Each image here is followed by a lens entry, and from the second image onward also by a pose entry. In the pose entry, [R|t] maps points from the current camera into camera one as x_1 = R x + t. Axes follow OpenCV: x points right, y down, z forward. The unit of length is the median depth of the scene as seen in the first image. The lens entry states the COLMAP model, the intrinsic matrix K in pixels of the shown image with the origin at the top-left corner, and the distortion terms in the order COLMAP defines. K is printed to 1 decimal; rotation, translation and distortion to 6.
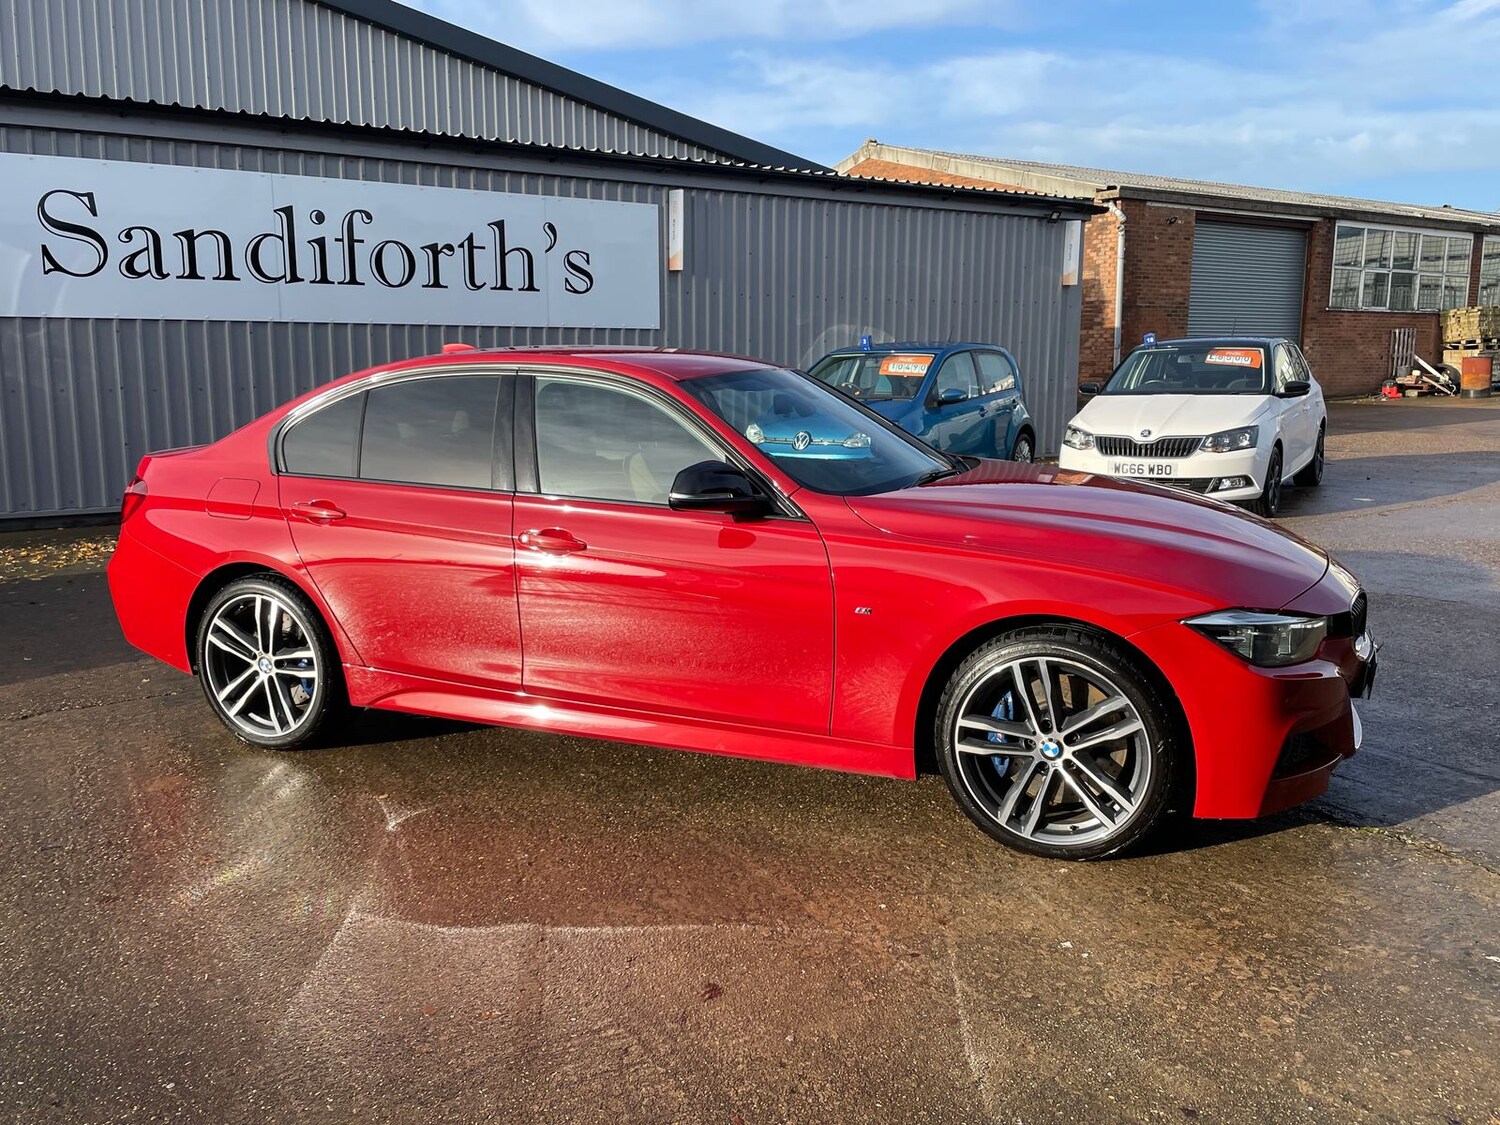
lens RADIAL K [[1222.6, 0, 760.9], [0, 1222.6, 537.4], [0, 0, 1]] dist [0.085020, -0.108463]
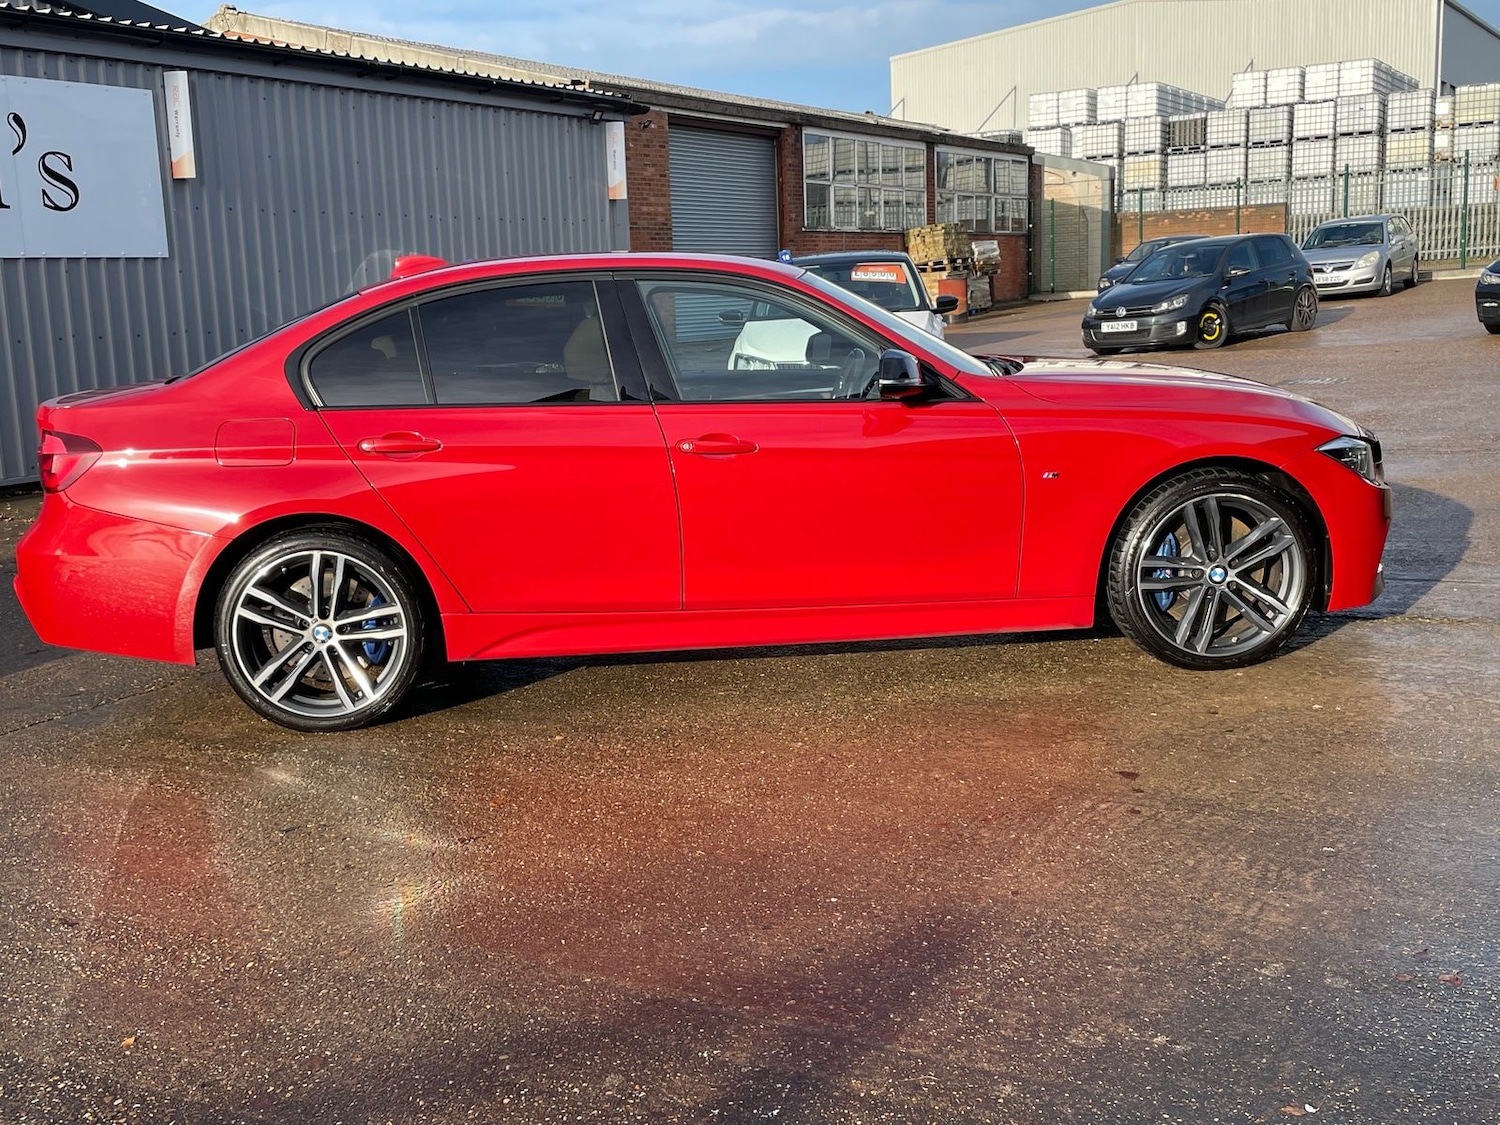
lens RADIAL K [[1634.7, 0, 759.7], [0, 1634.7, 564.6], [0, 0, 1]] dist [0.059012, 0.000000]
pose [[0.893867, -0.108831, 0.434923, -0.266851], [0.103887, 0.993966, 0.035208, 0.020391], [-0.436130, 0.013712, 0.899779, -0.067347]]
